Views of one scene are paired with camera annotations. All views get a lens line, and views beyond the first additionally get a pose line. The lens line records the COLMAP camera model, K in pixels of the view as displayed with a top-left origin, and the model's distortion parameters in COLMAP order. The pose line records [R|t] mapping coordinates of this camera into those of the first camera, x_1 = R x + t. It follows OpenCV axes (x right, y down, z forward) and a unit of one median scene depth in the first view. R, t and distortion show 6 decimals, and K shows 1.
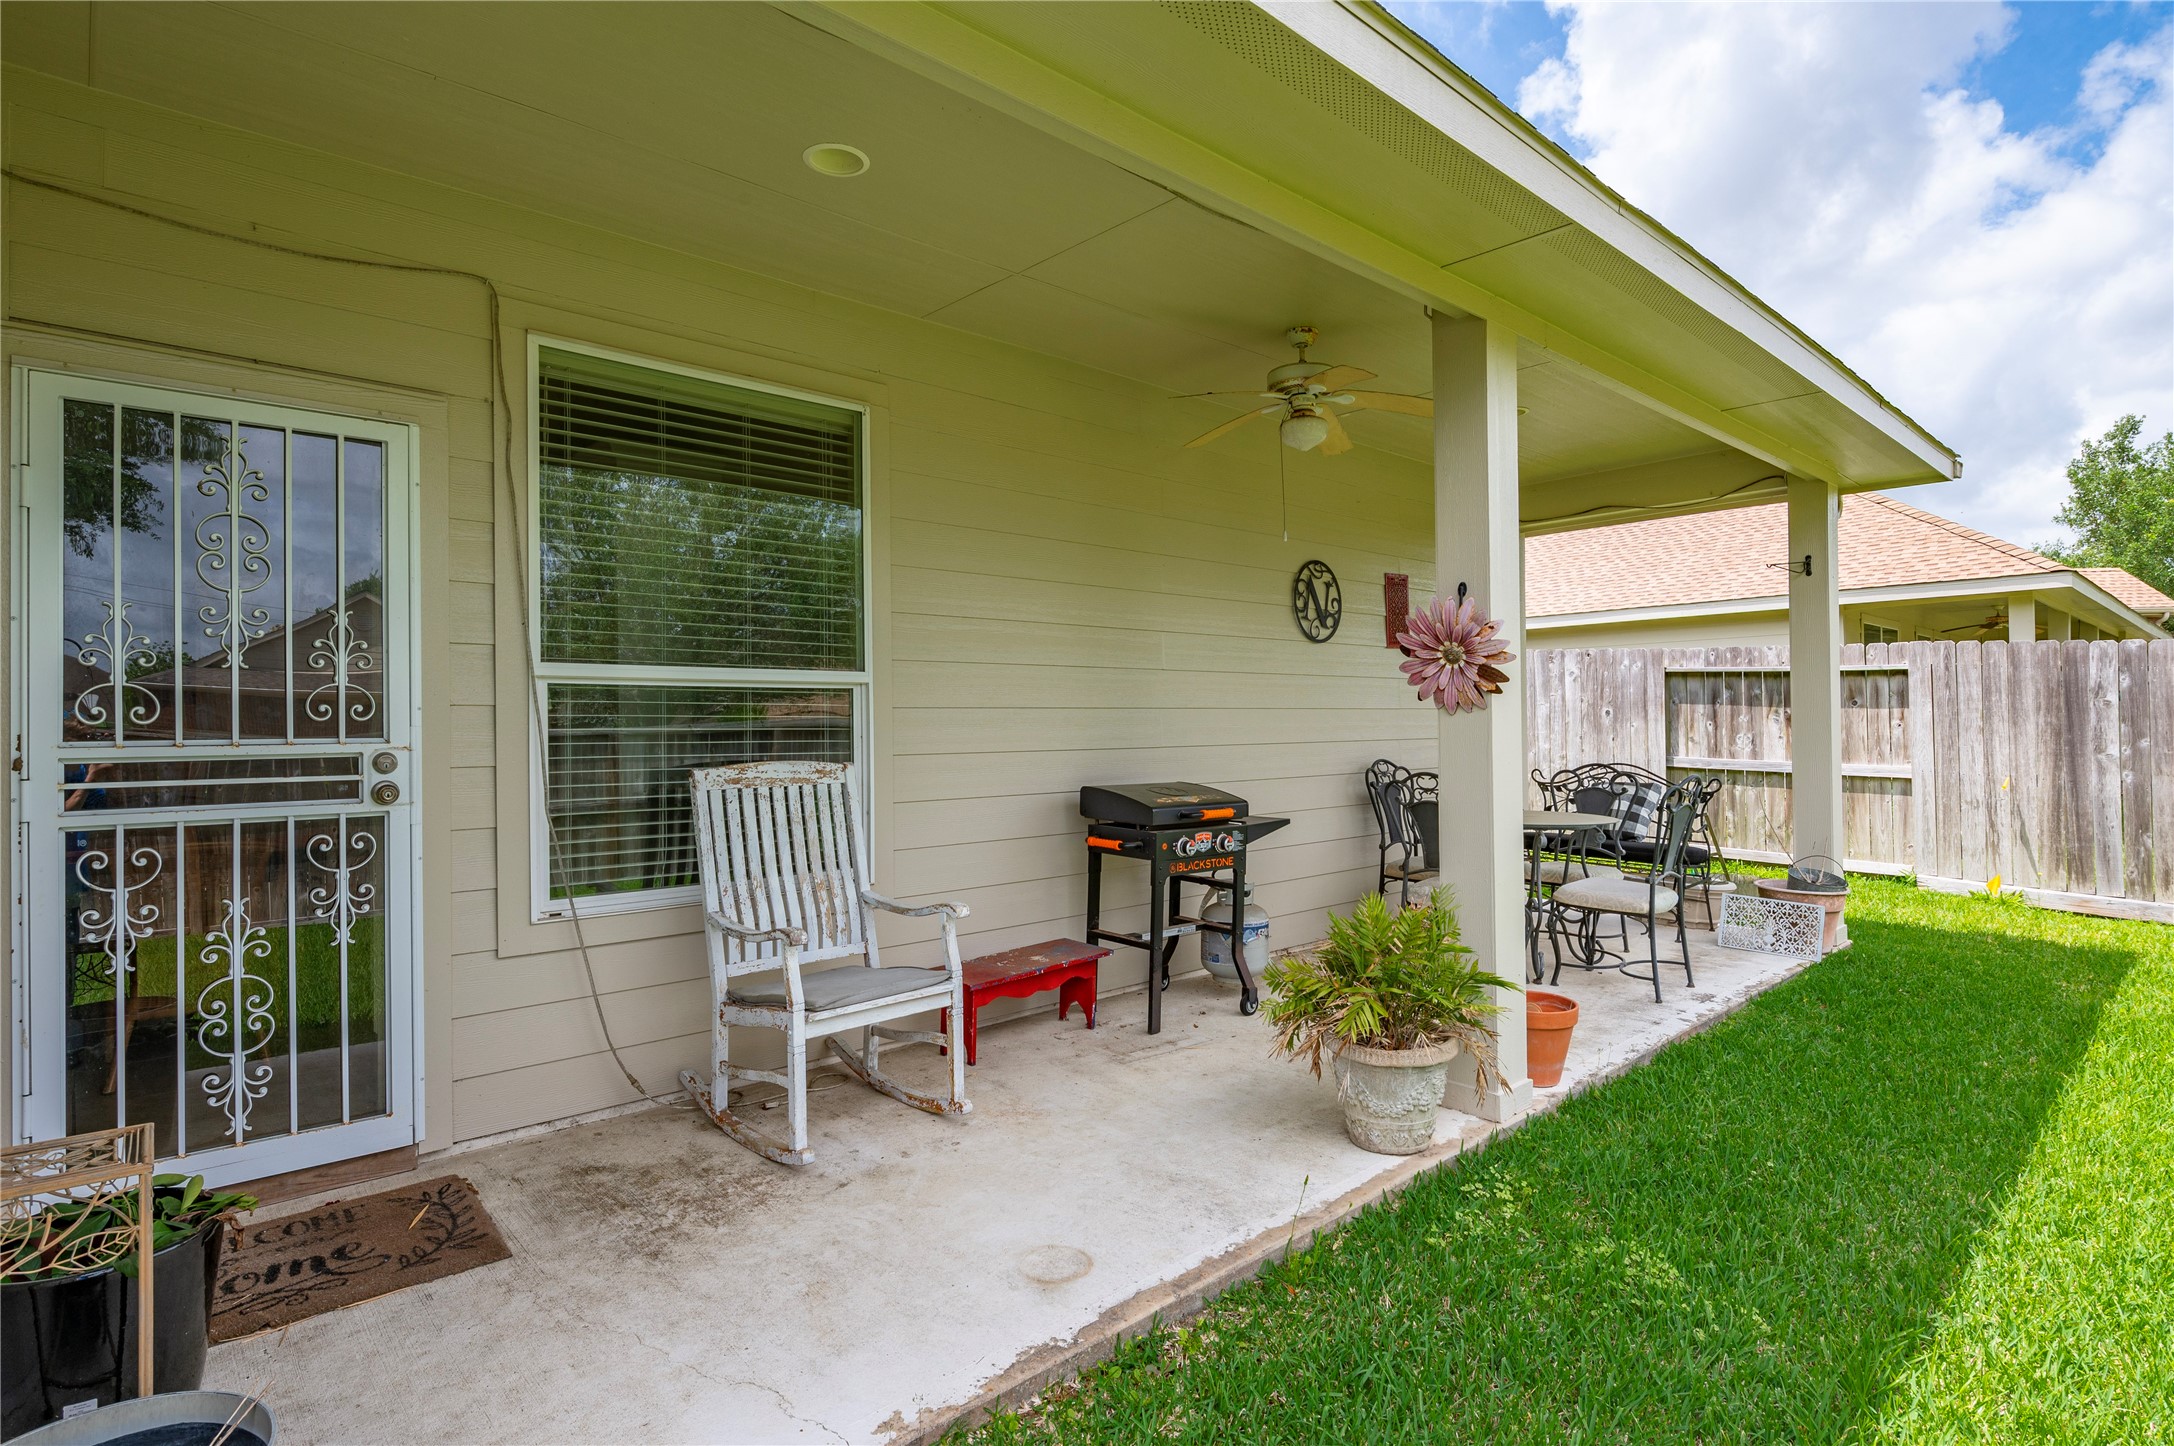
lens RADIAL K [[1125.3, 0, 1098.2], [0, 1125.3, 711.1], [0, 0, 1]] dist [-0.000168, 0.000716]
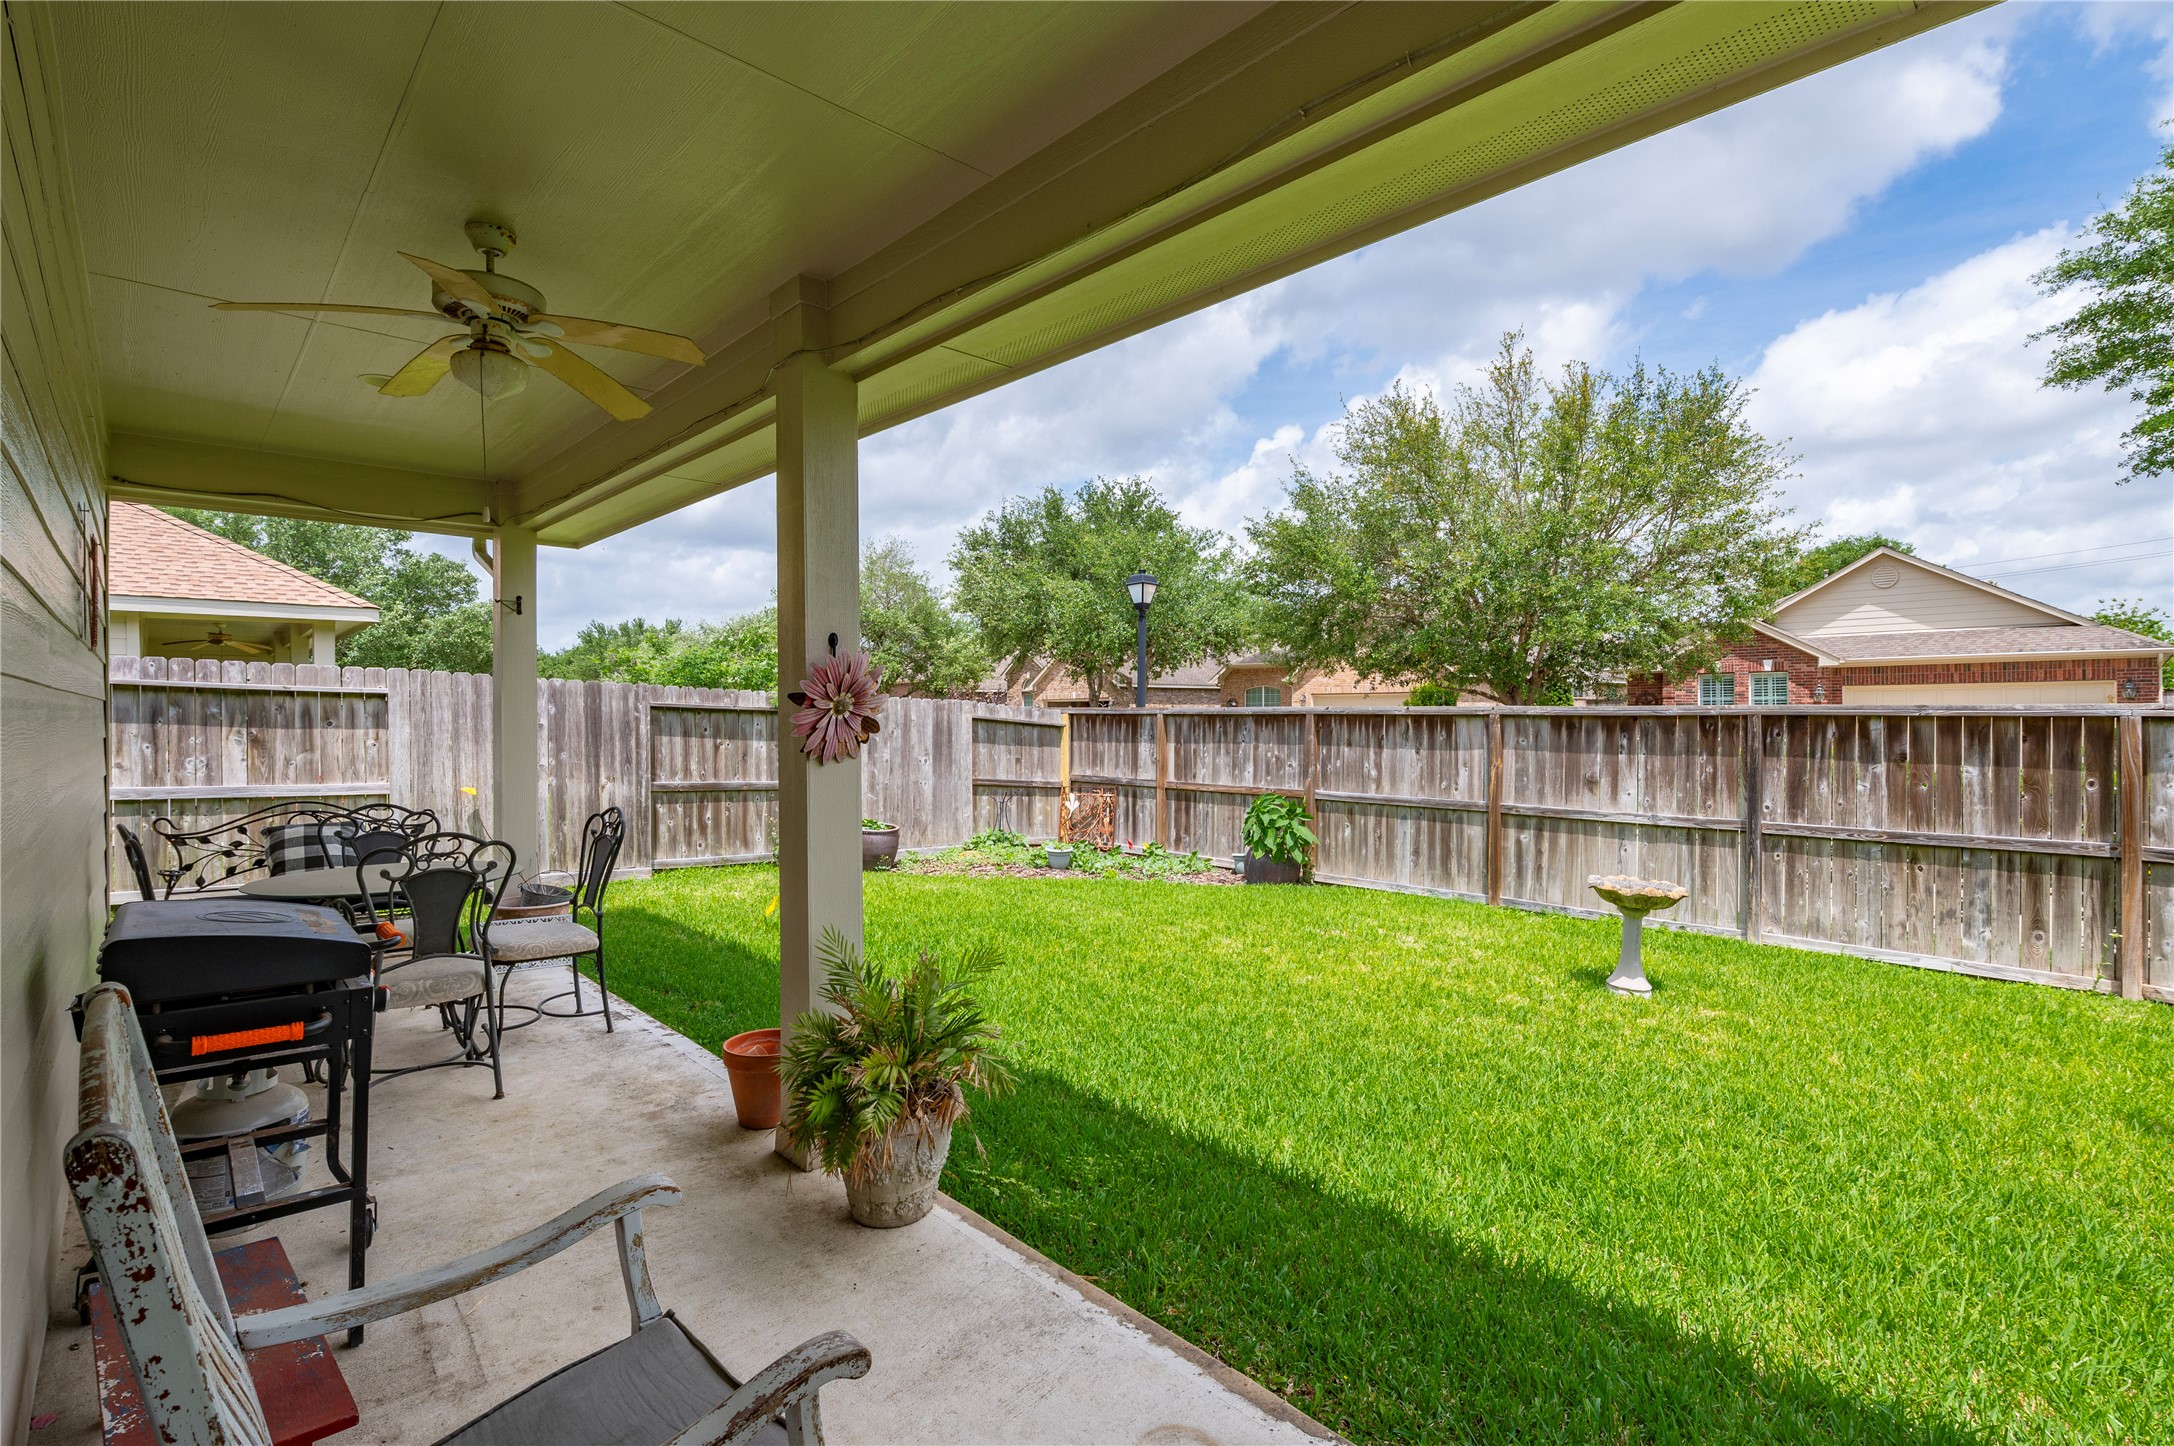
lens RADIAL K [[979.8, 0, 1104.6], [0, 979.8, 715.5], [0, 0, 1]] dist [-0.003070, -0.003666]
pose [[-0.010755, 0.007620, 0.999913, -0.305928], [-0.009773, 0.999922, -0.007726, -0.020556], [-0.999894, -0.009855, -0.010679, 0.426669]]
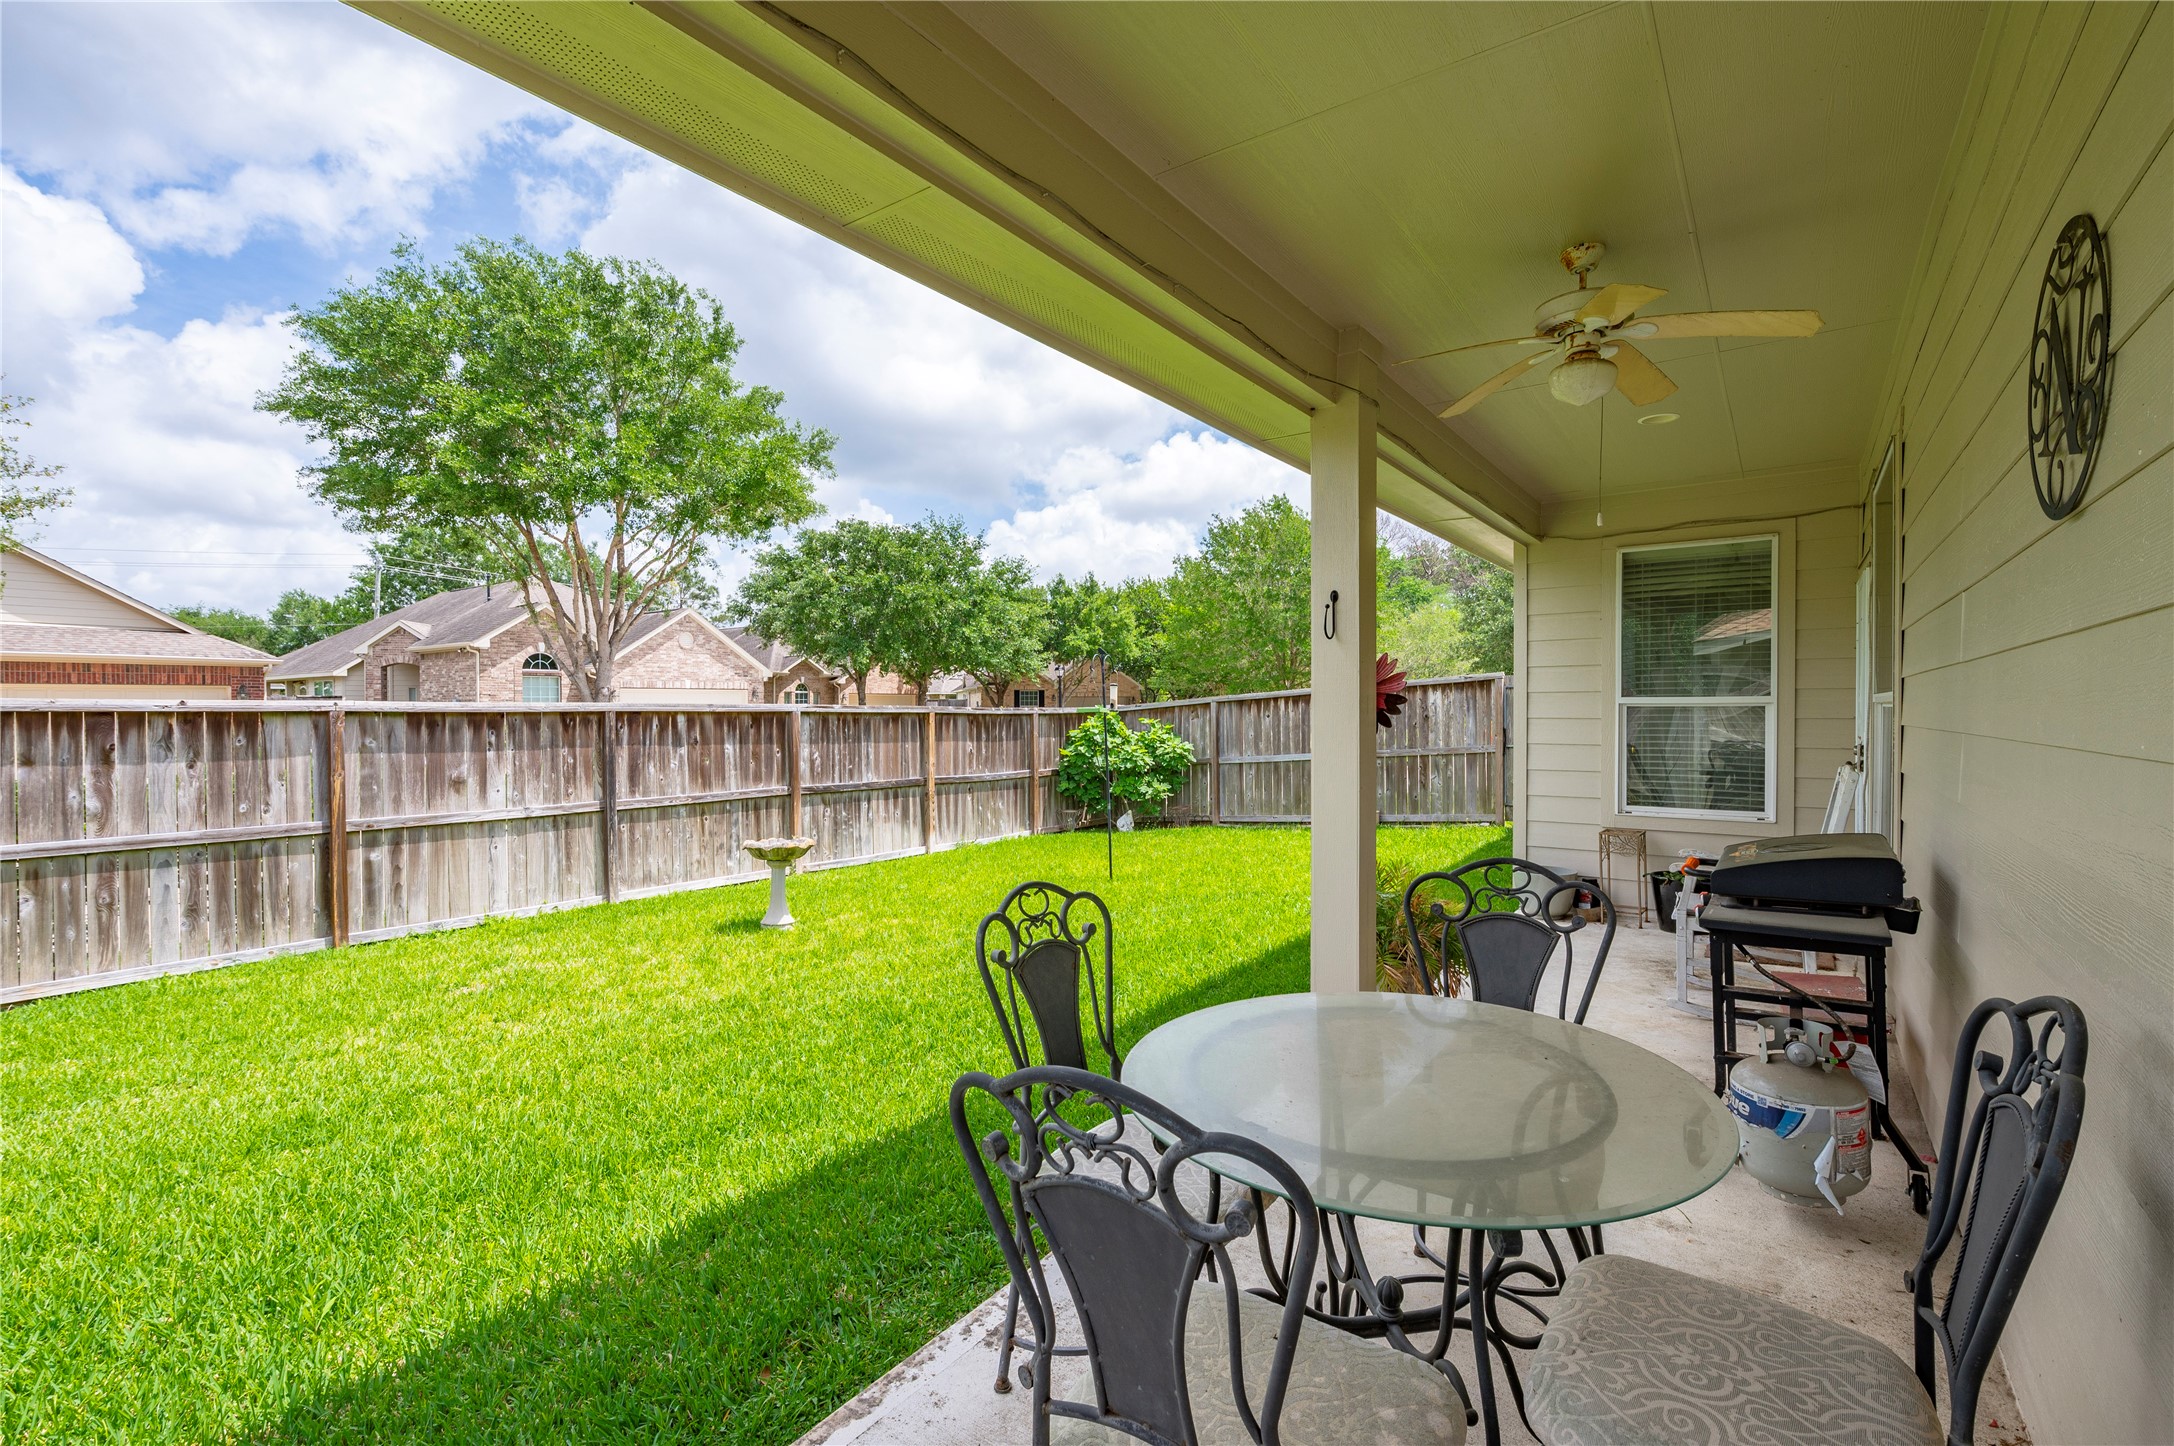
lens RADIAL K [[979.8, 0, 1080.5], [0, 979.8, 727.0], [0, 0, 1]] dist [-0.003070, -0.003666]
pose [[-0.980406, 0.016904, -0.196261, 0.505047], [0.016283, 0.999856, 0.004778, -0.011142], [0.196314, 0.001489, -0.980540, 1.156491]]
